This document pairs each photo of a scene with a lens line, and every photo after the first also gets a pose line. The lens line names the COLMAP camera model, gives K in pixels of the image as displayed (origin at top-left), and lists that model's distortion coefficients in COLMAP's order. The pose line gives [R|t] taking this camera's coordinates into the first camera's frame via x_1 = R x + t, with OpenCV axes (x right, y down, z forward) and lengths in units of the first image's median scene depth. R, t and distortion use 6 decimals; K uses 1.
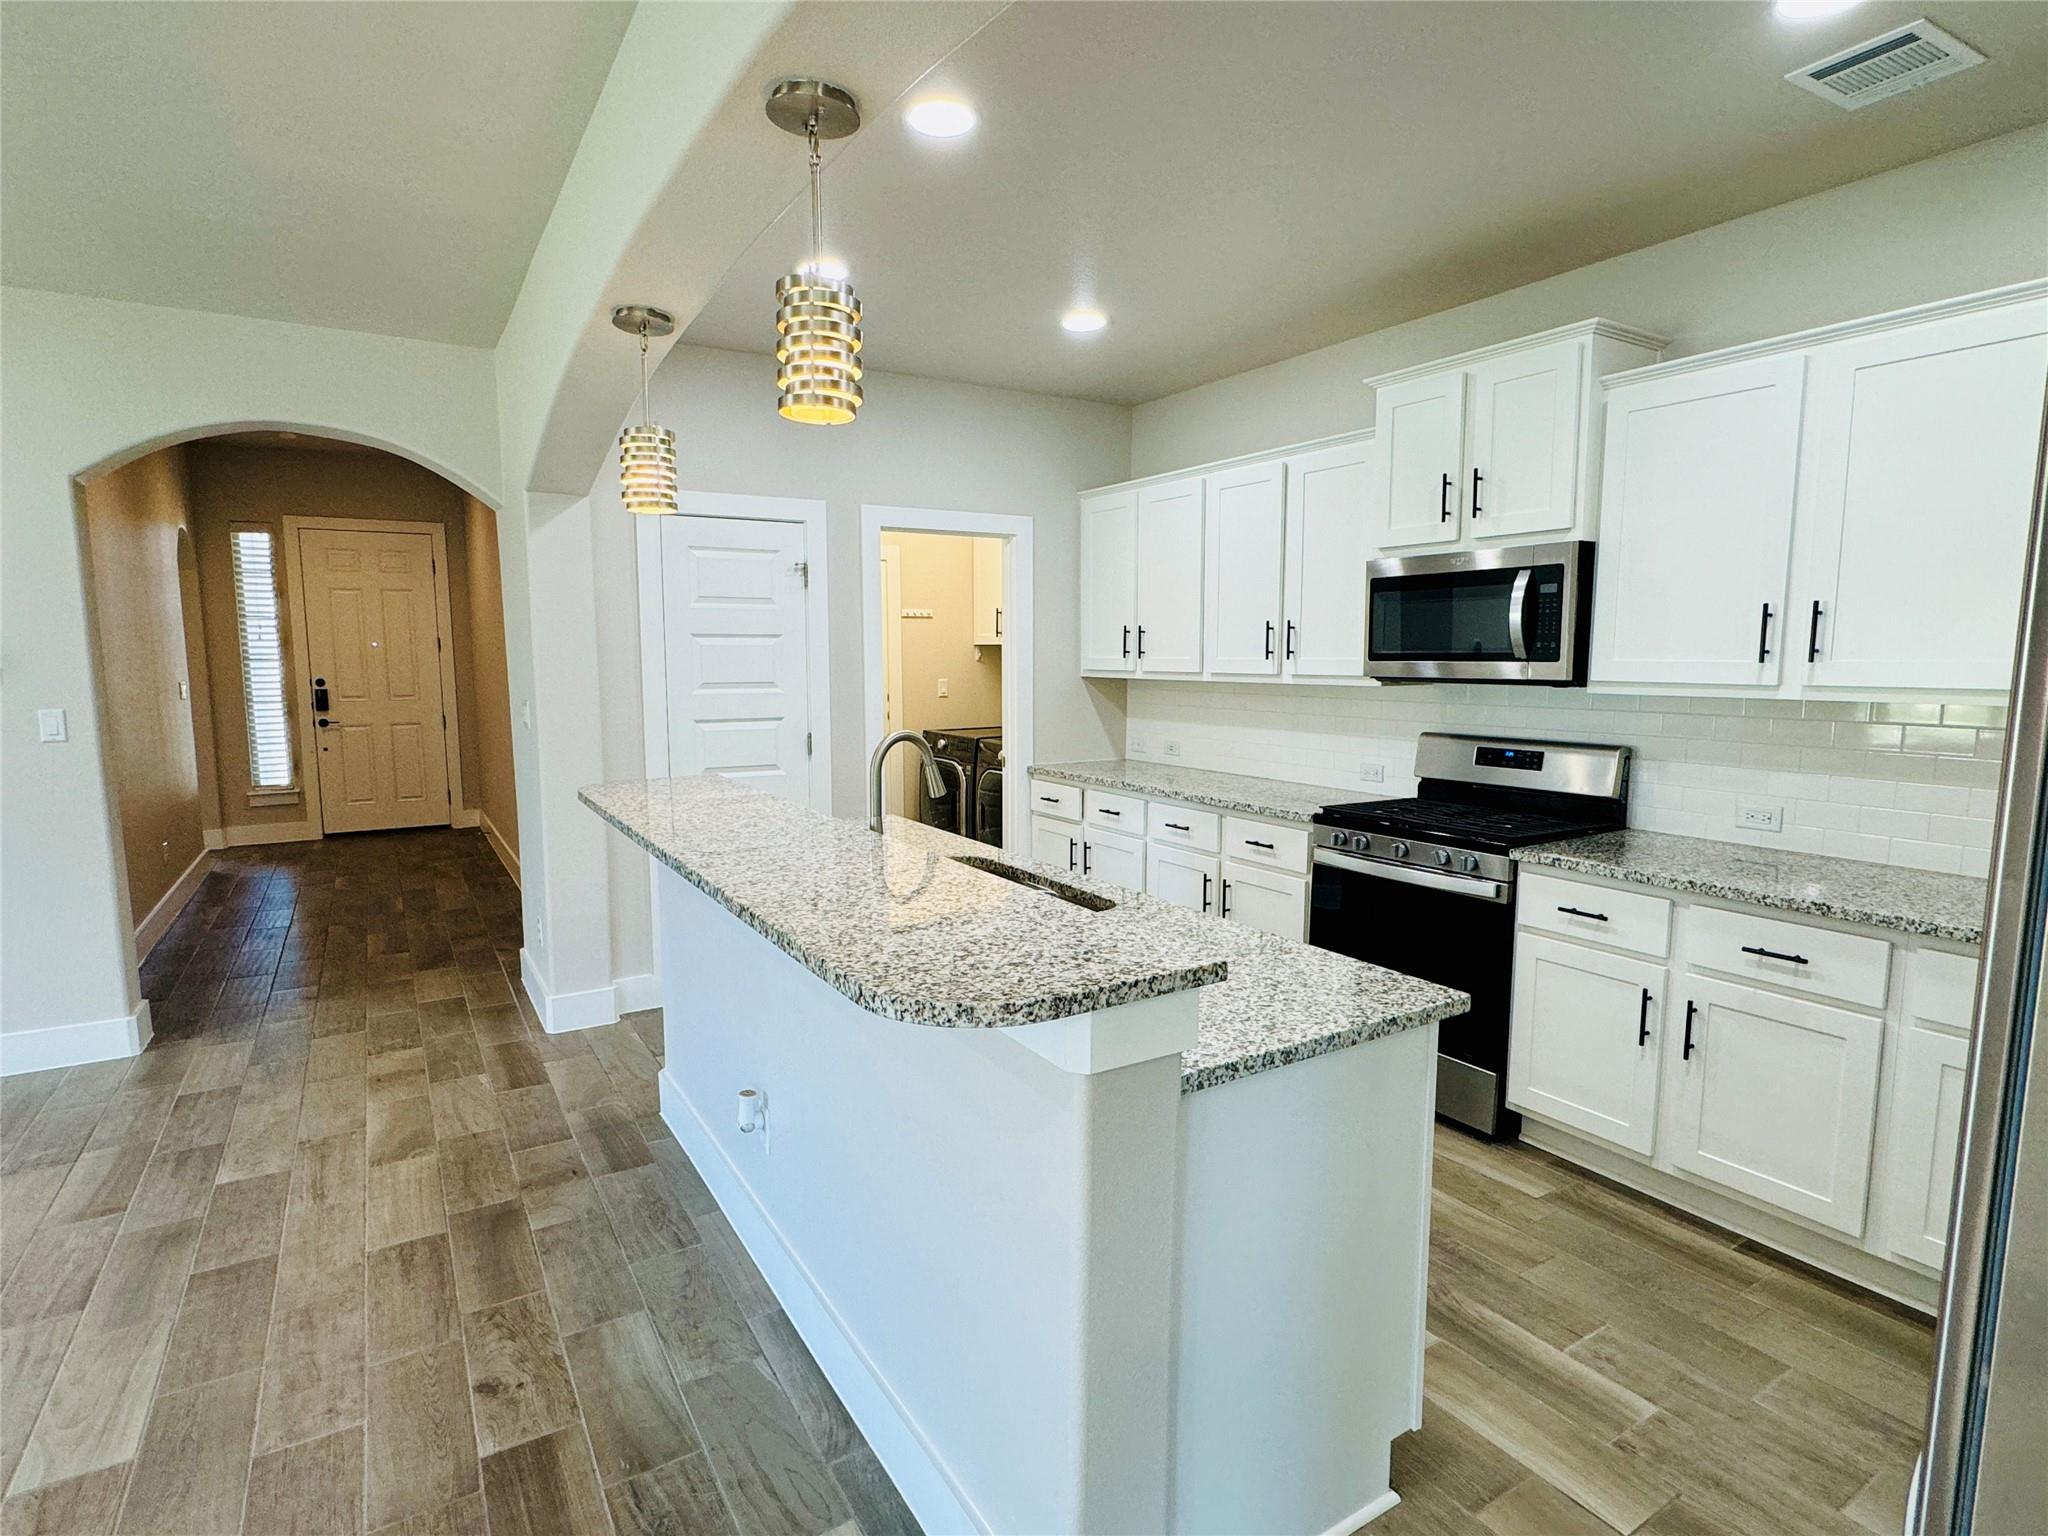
lens RADIAL K [[1053.6, 0, 1023.2], [0, 1053.6, 776.6], [0, 0, 1]] dist [-0.001129, -0.000839]
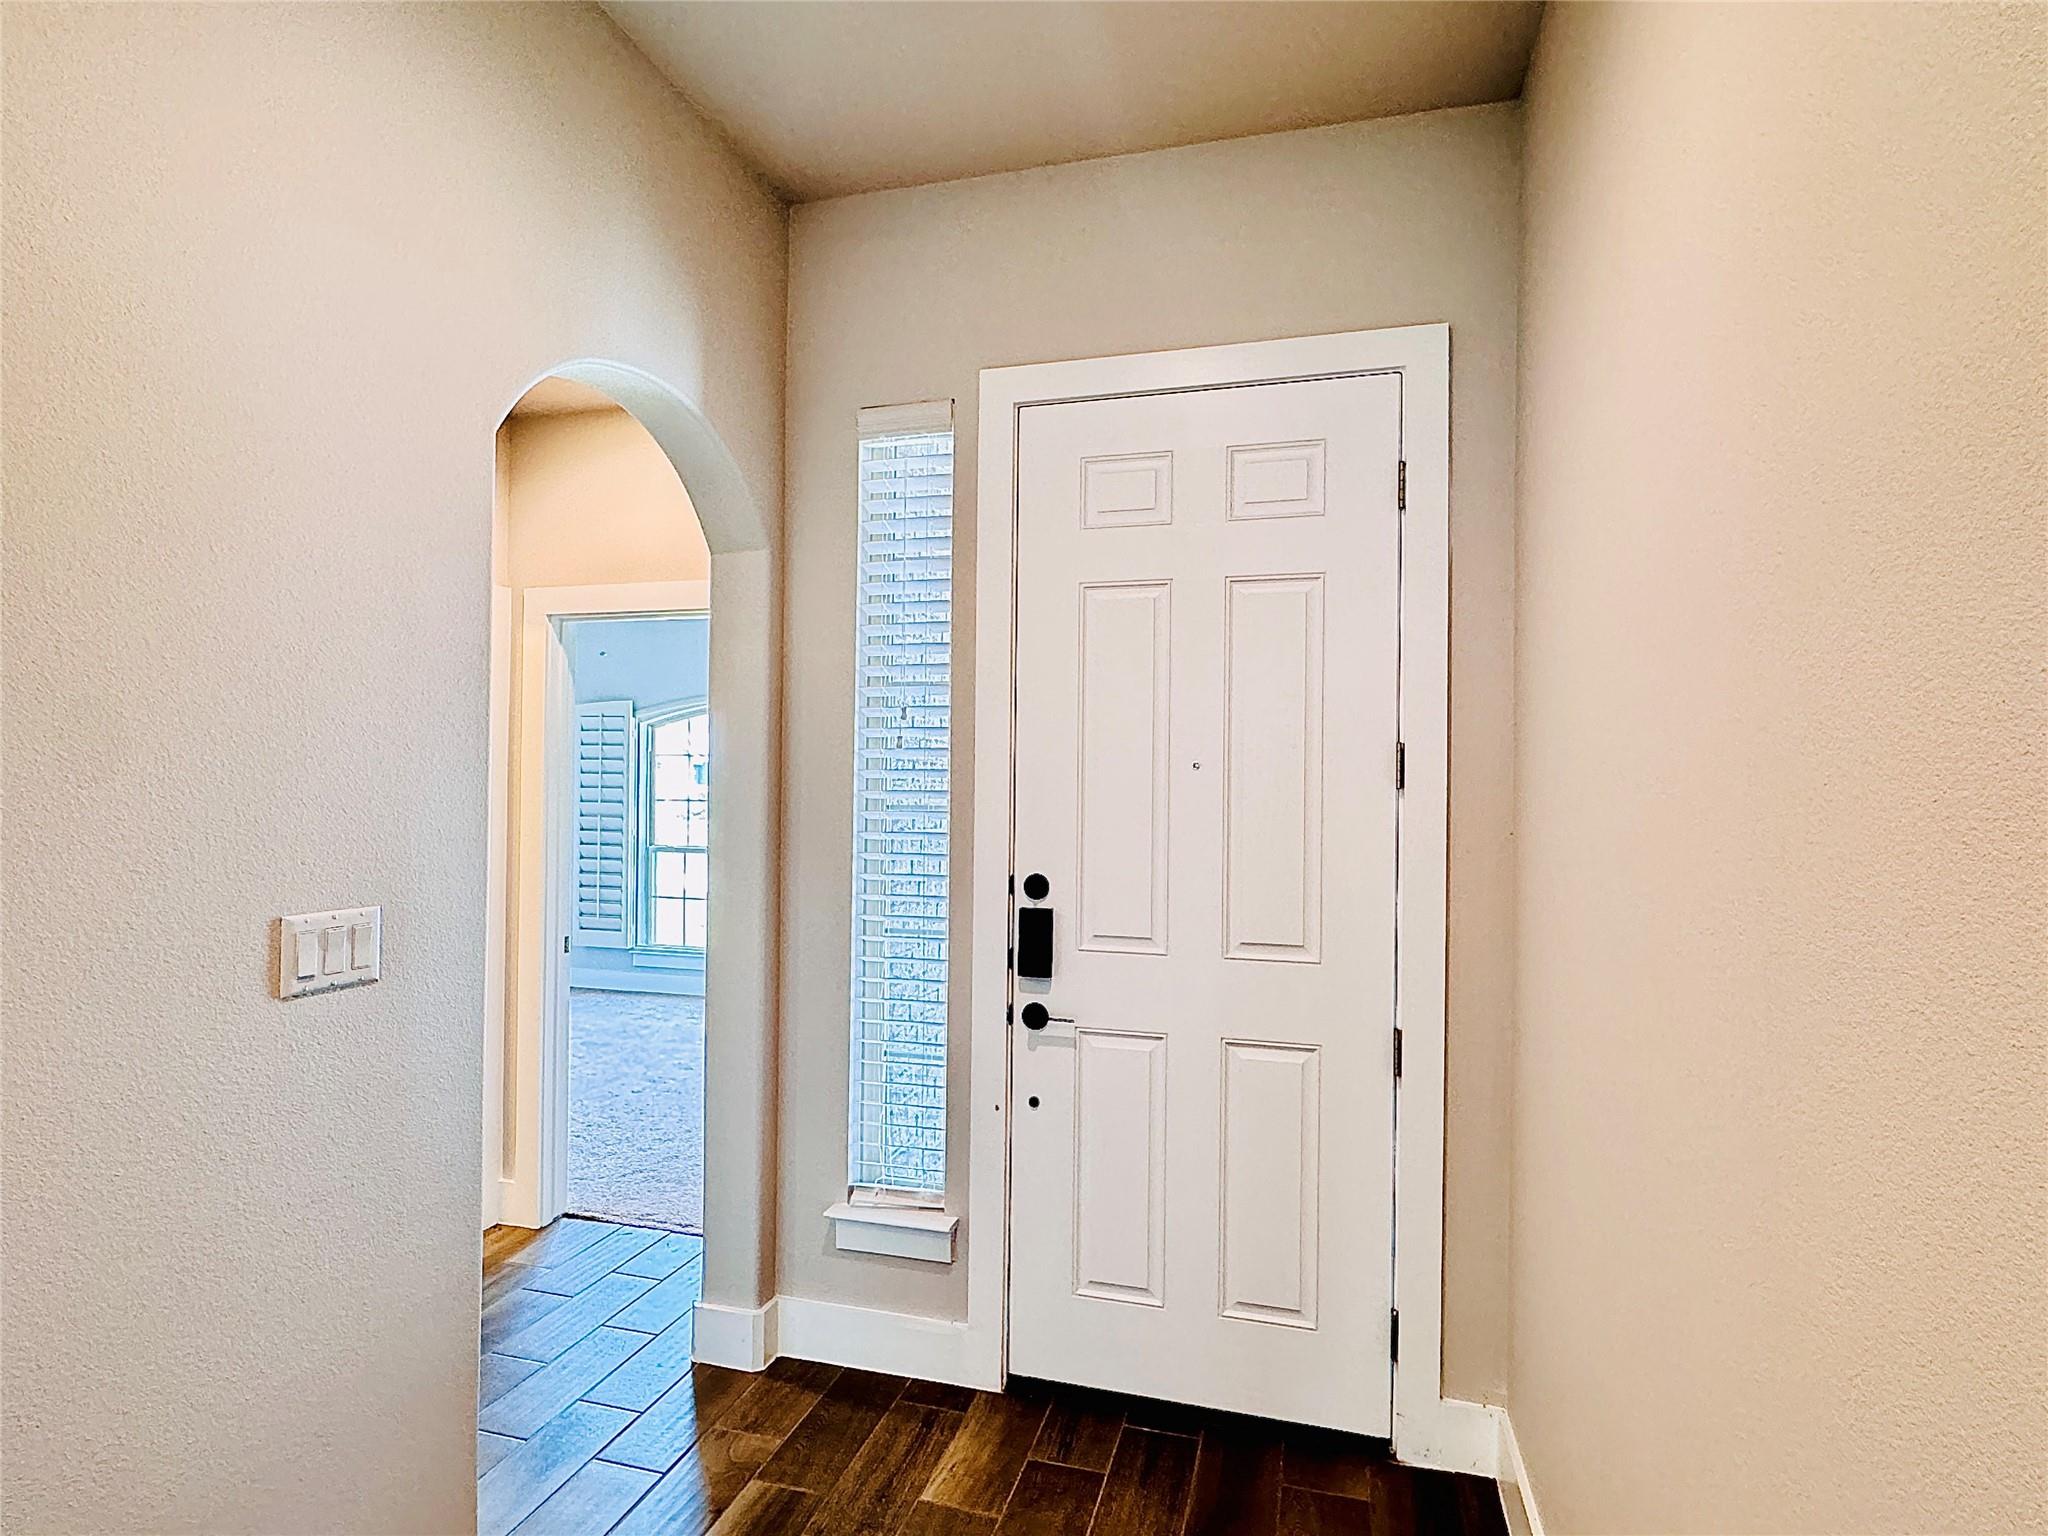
lens RADIAL K [[1053.6, 0, 1025.1], [0, 1053.6, 772.4], [0, 0, 1]] dist [-0.001129, -0.000839]
pose [[0.676371, 0.005827, -0.736538, -0.438539], [-0.102110, 0.991055, -0.085928, -0.095573], [0.729449, 0.133327, 0.670916, 0.781517]]
